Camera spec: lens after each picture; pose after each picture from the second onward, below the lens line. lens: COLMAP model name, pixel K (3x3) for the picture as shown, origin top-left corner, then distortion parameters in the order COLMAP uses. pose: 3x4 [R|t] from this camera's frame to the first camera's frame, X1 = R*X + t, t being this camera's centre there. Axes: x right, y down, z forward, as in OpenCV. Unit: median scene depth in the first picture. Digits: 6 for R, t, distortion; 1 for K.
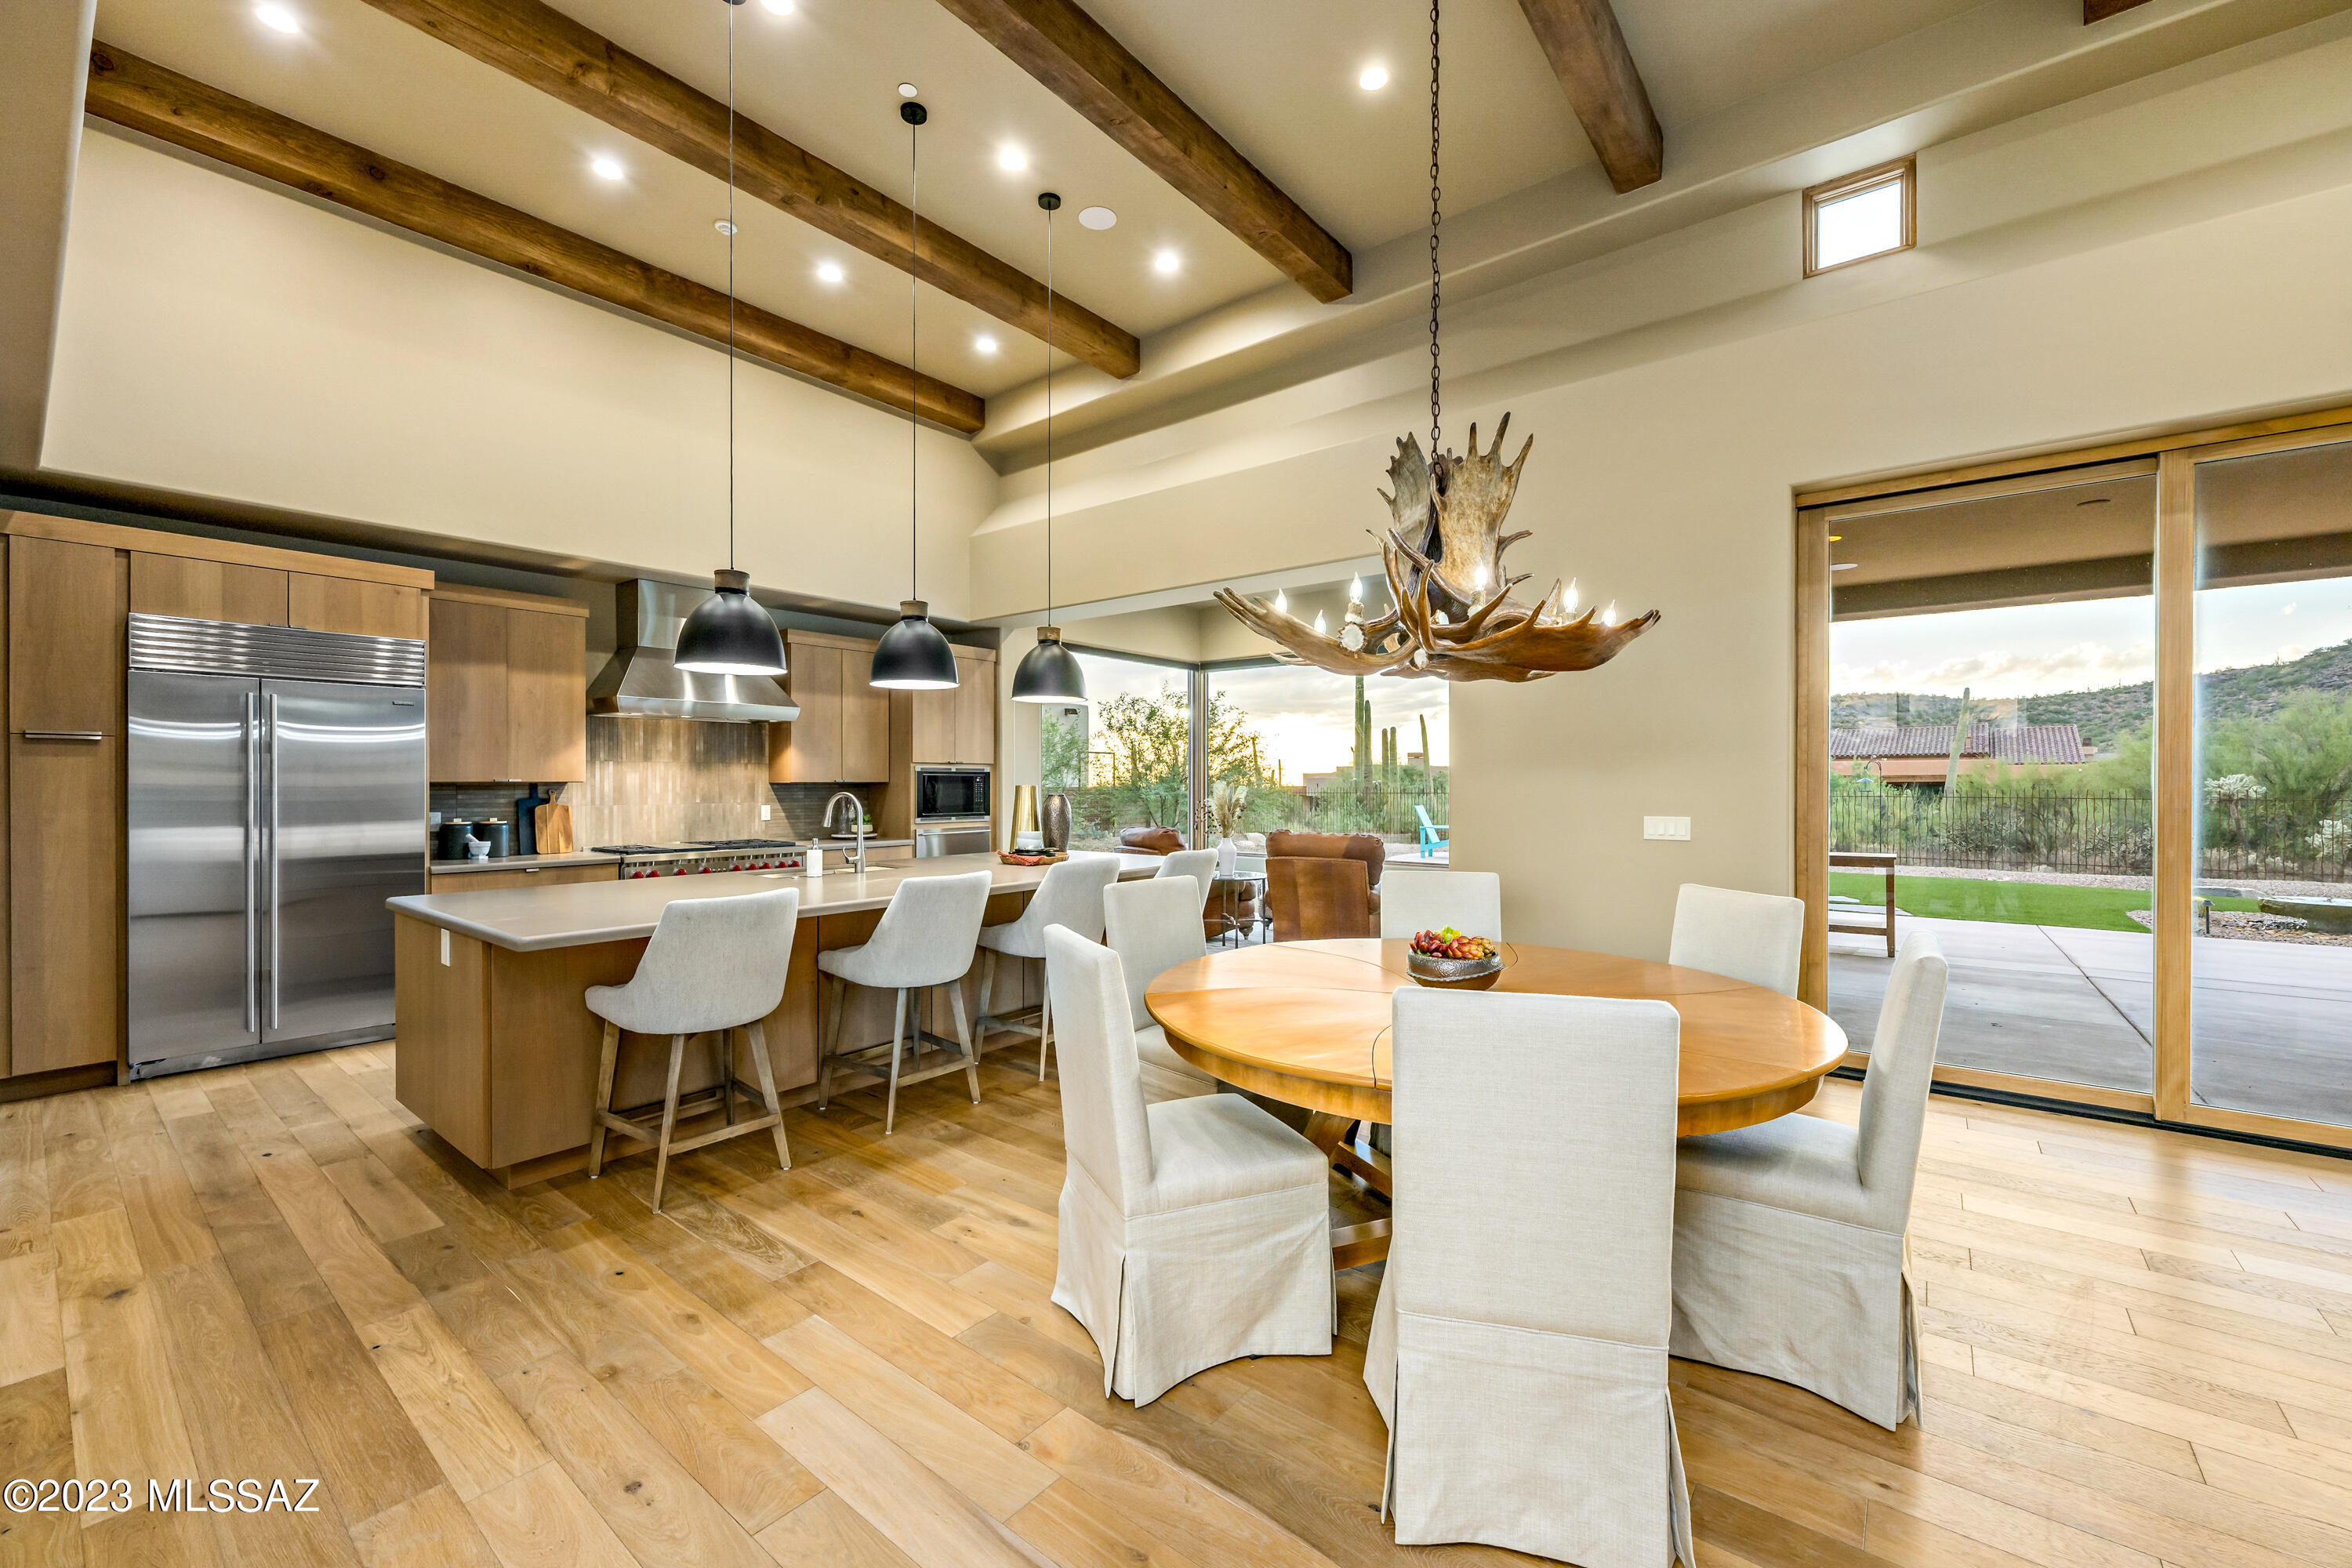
lens RADIAL K [[944.8, 0, 1169.8], [0, 944.8, 772.7], [0, 0, 1]] dist [0.000879, -0.000108]
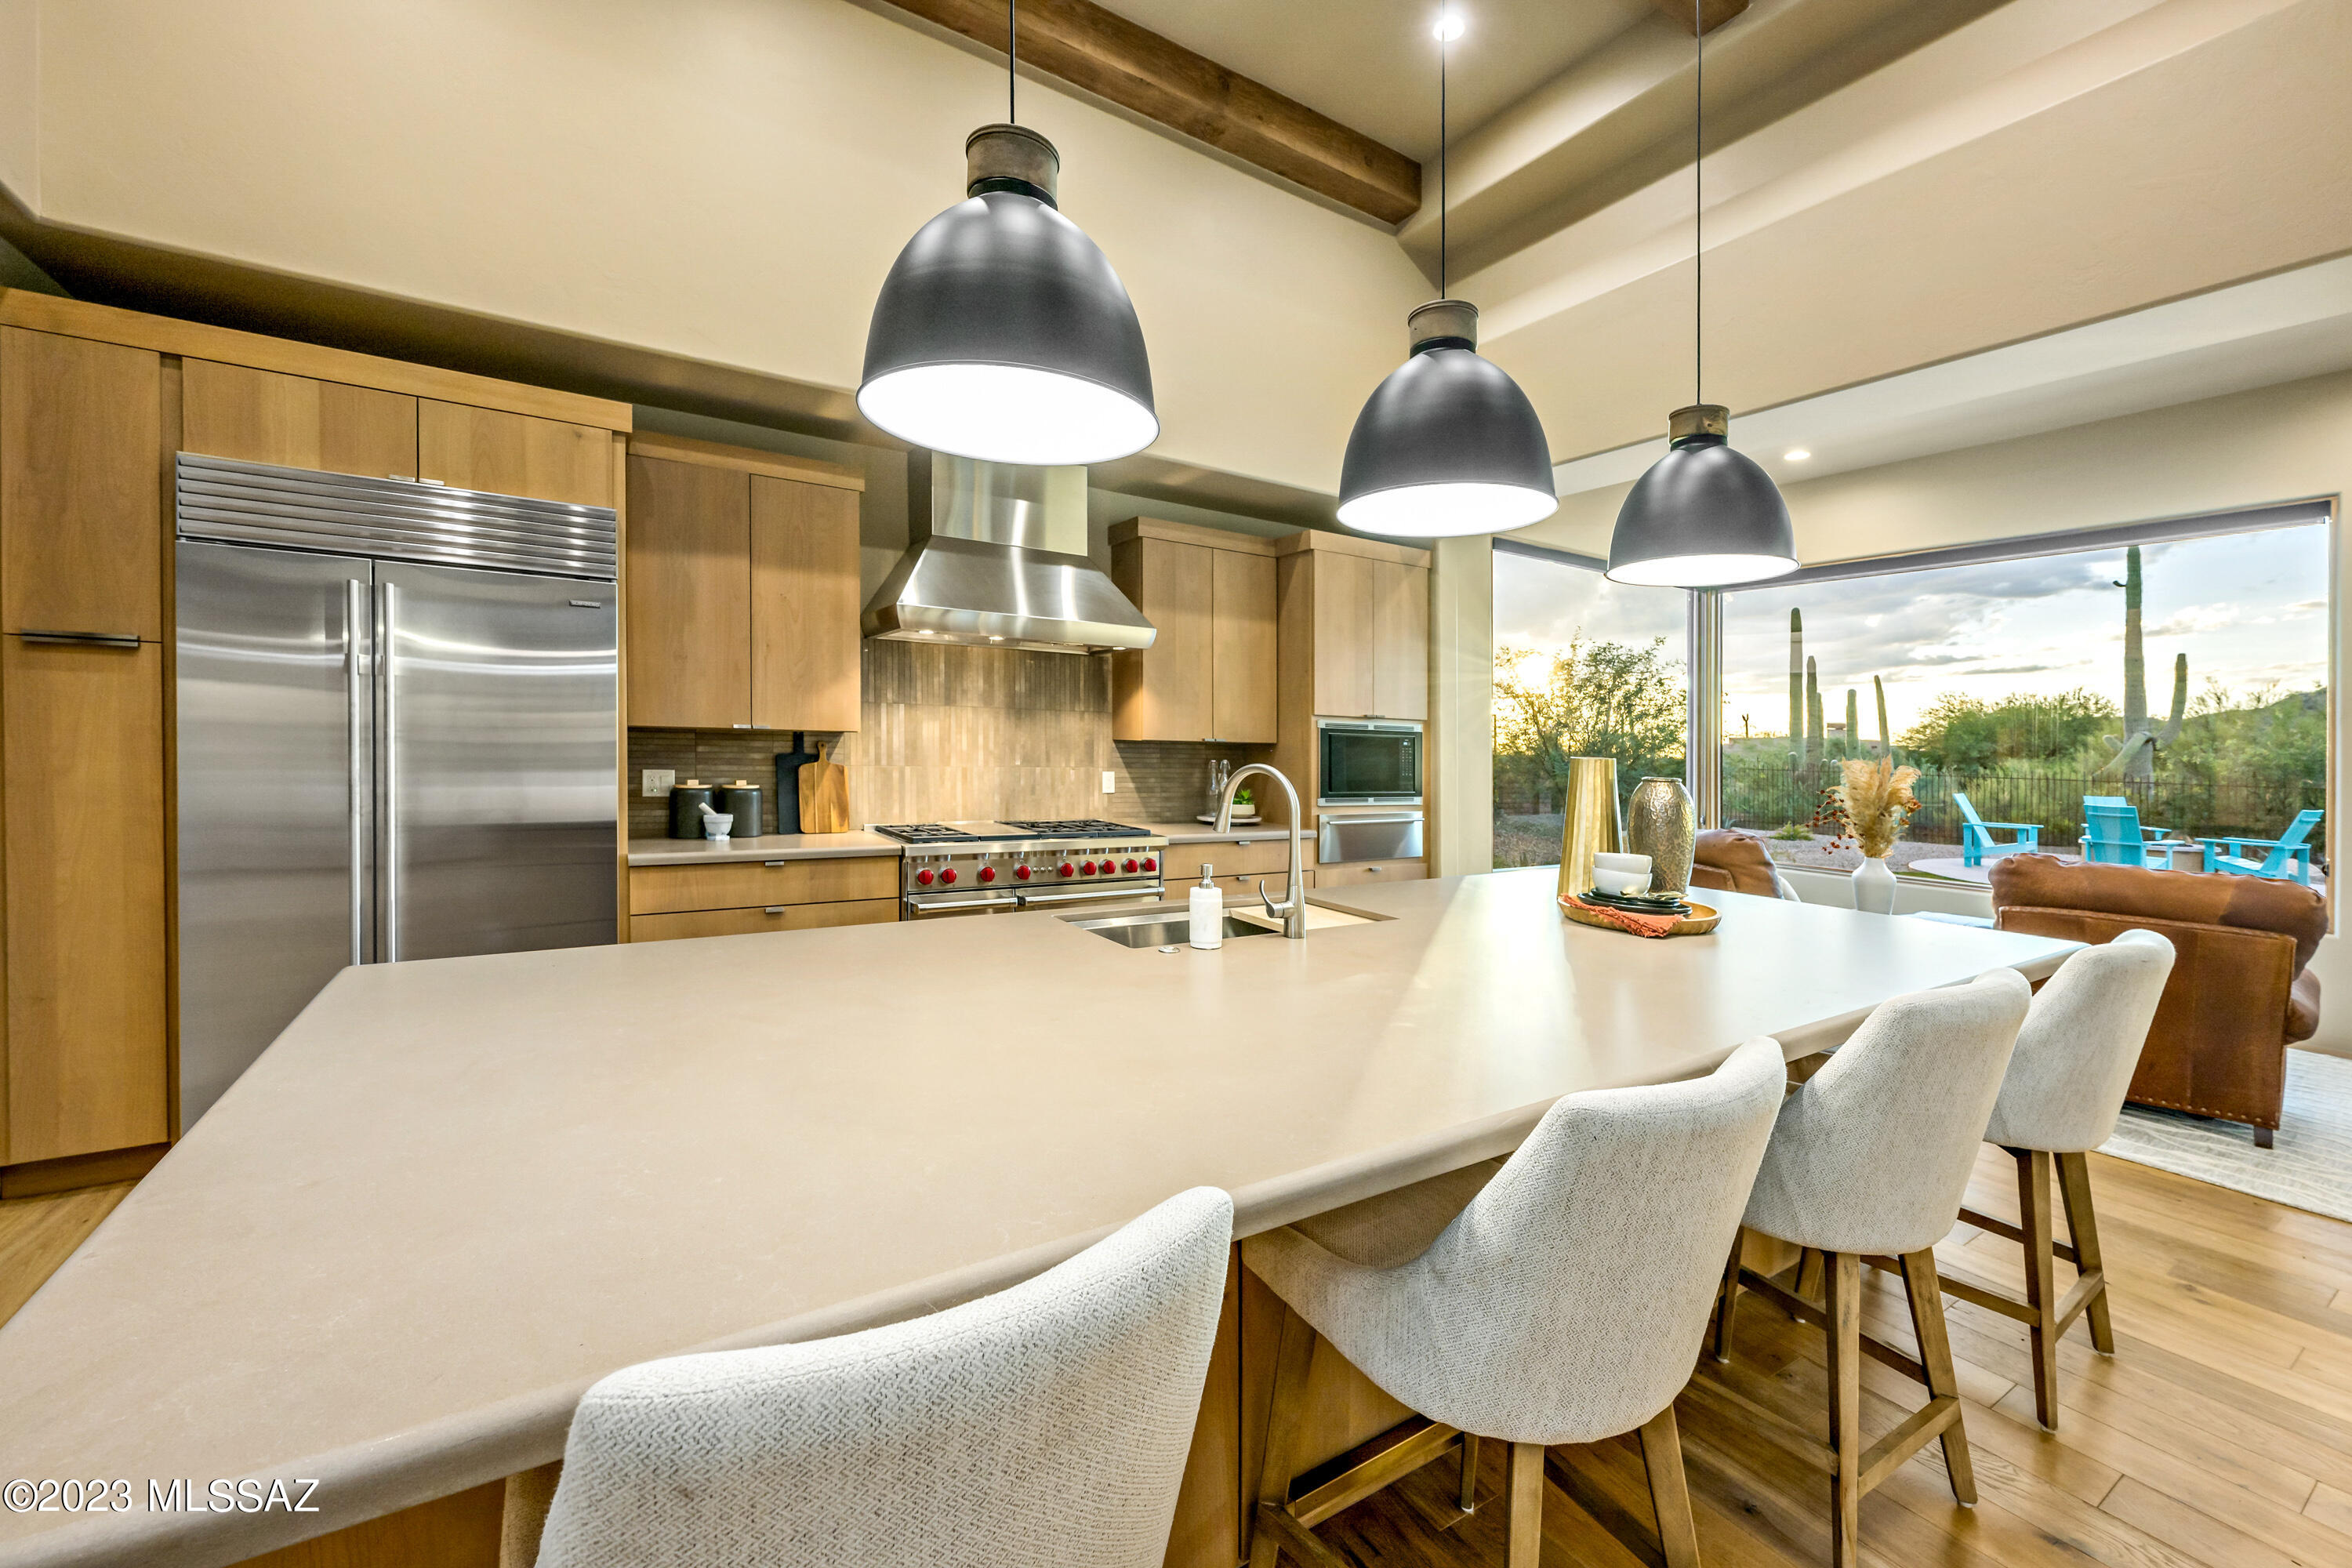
lens RADIAL K [[982.7, 0, 1259.0], [0, 982.7, 792.1], [0, 0, 1]] dist [0.001876, 0.000224]
pose [[0.962076, 0.036971, -0.270264, -0.145233], [-0.021870, 0.998038, 0.058674, 0.004886], [0.271903, -0.050538, 0.960997, 0.392799]]
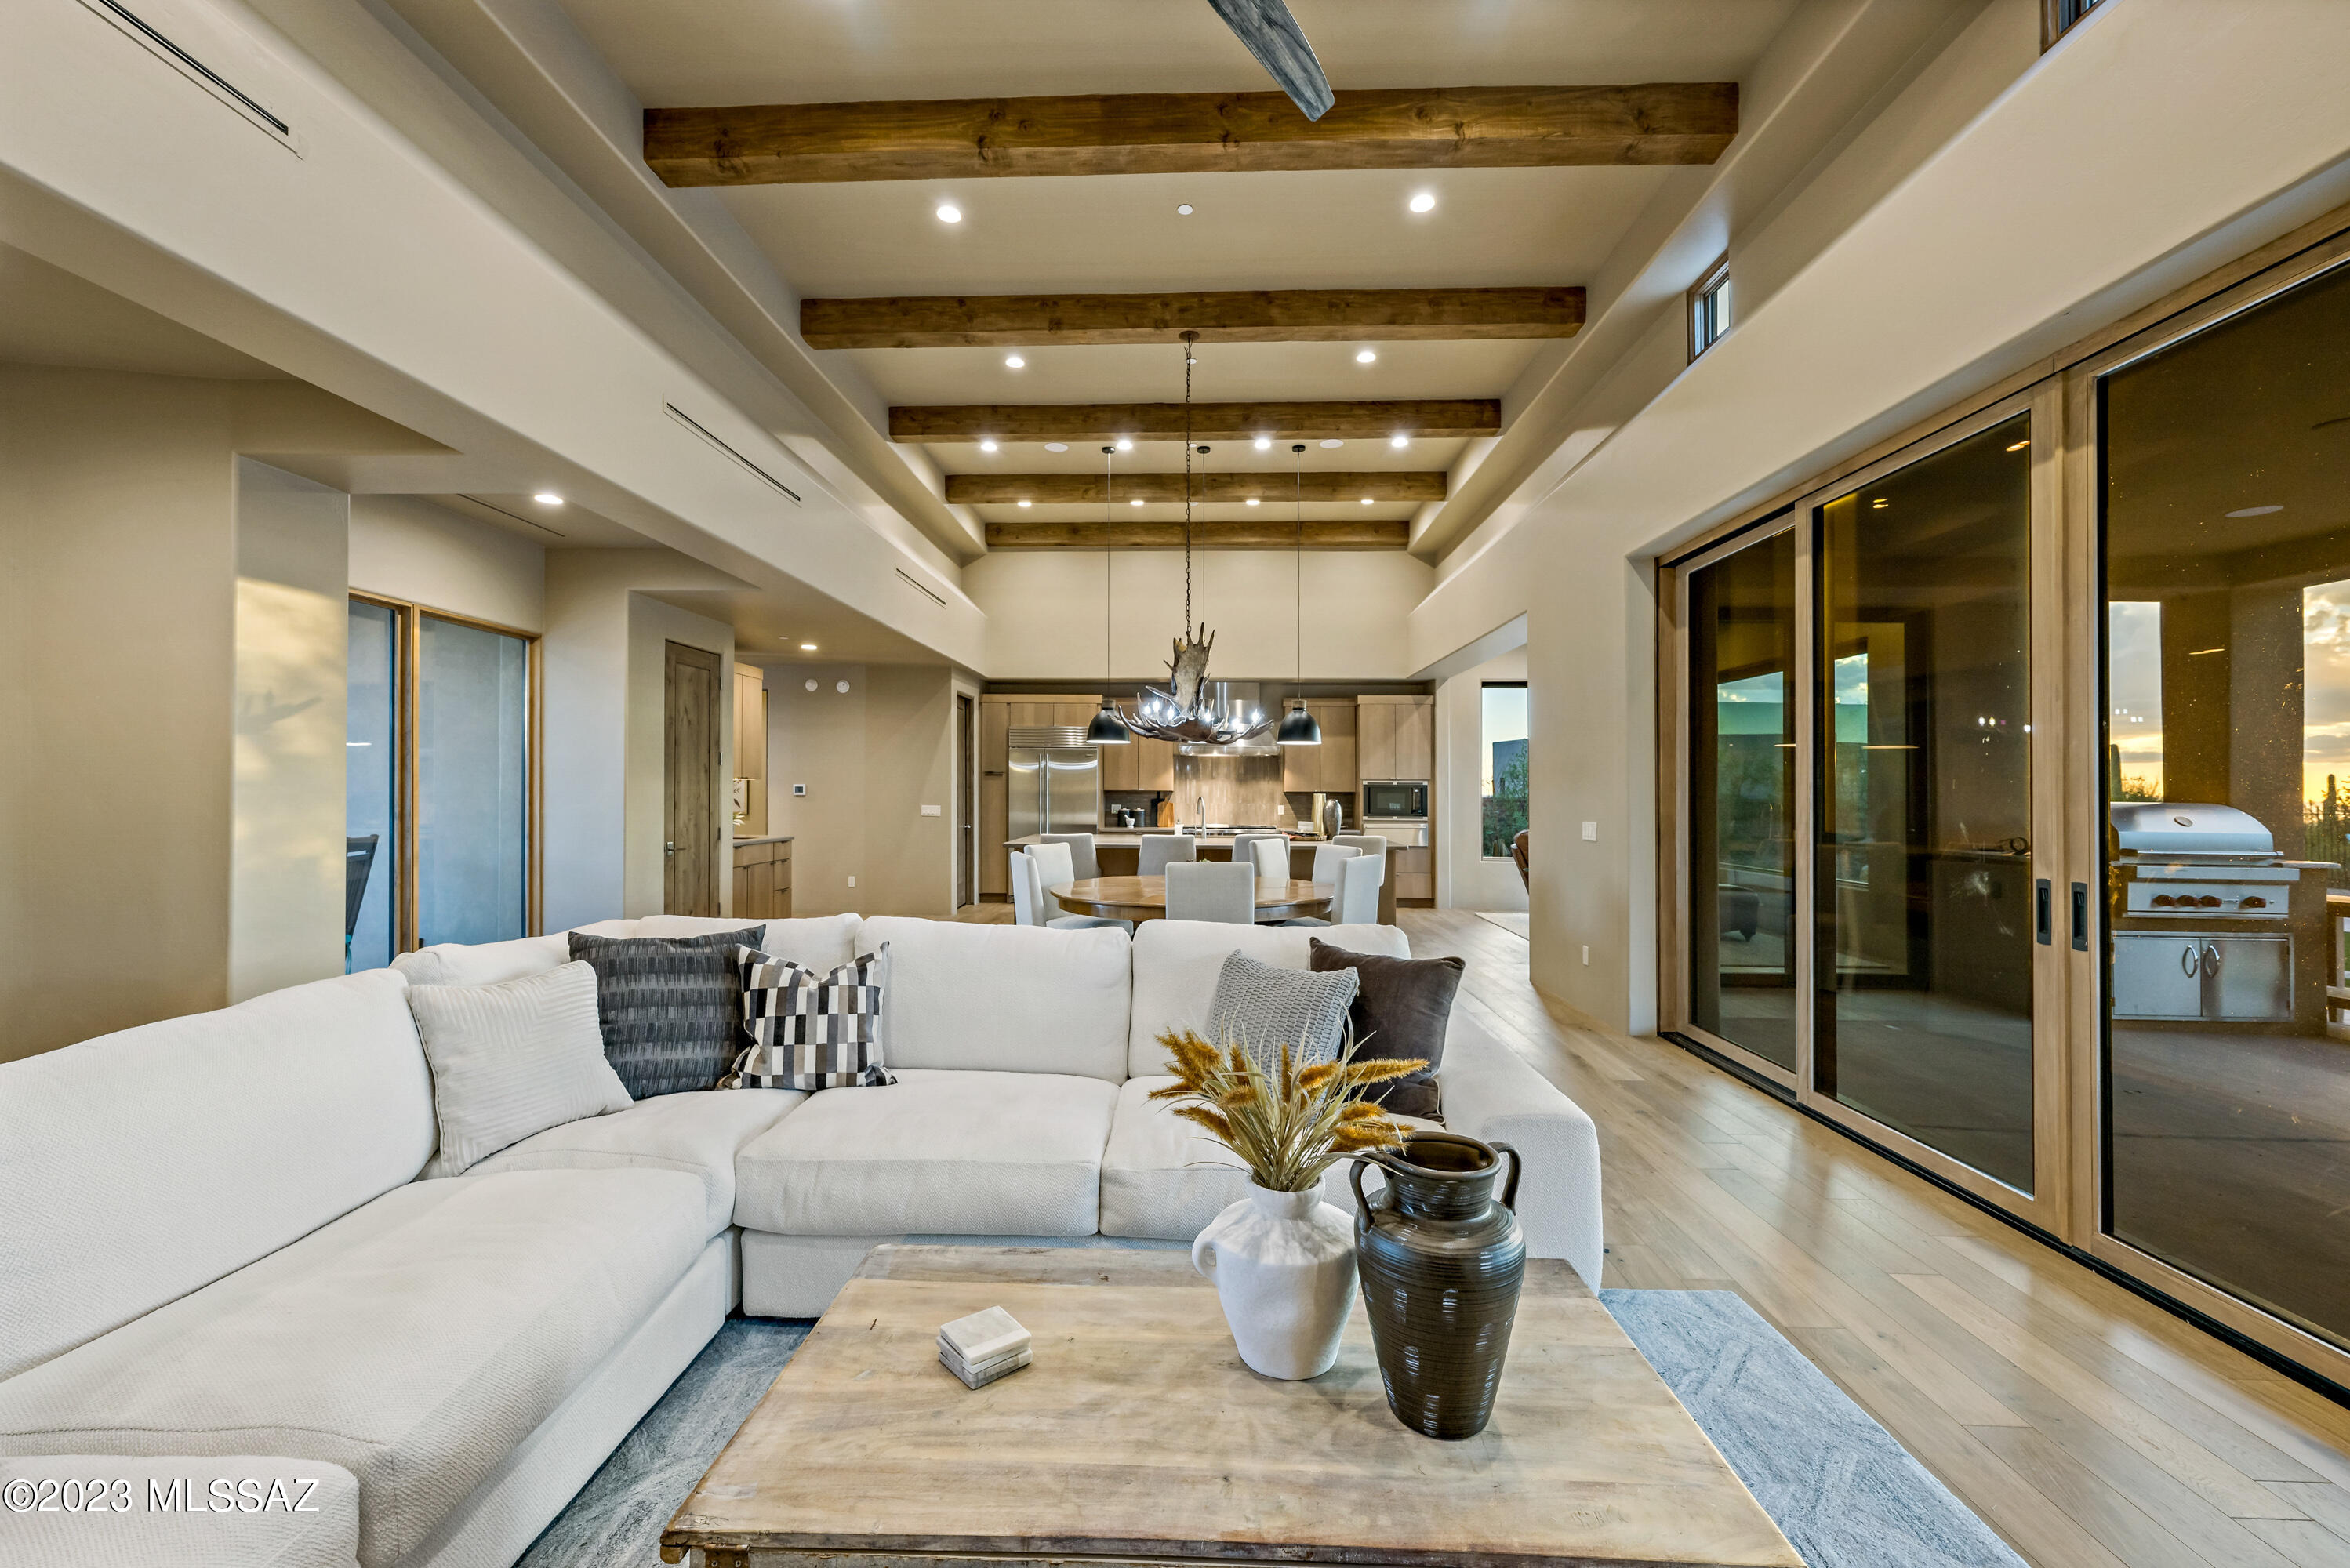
lens RADIAL K [[941.1, 0, 1171.5], [0, 941.1, 777.7], [0, 0, 1]] dist [0.000257, 0.000389]
pose [[0.597524, -0.006716, -0.801823, 0.941051], [0.002098, 0.999975, -0.006813, -0.003907], [0.801848, 0.002389, 0.597523, -0.161774]]
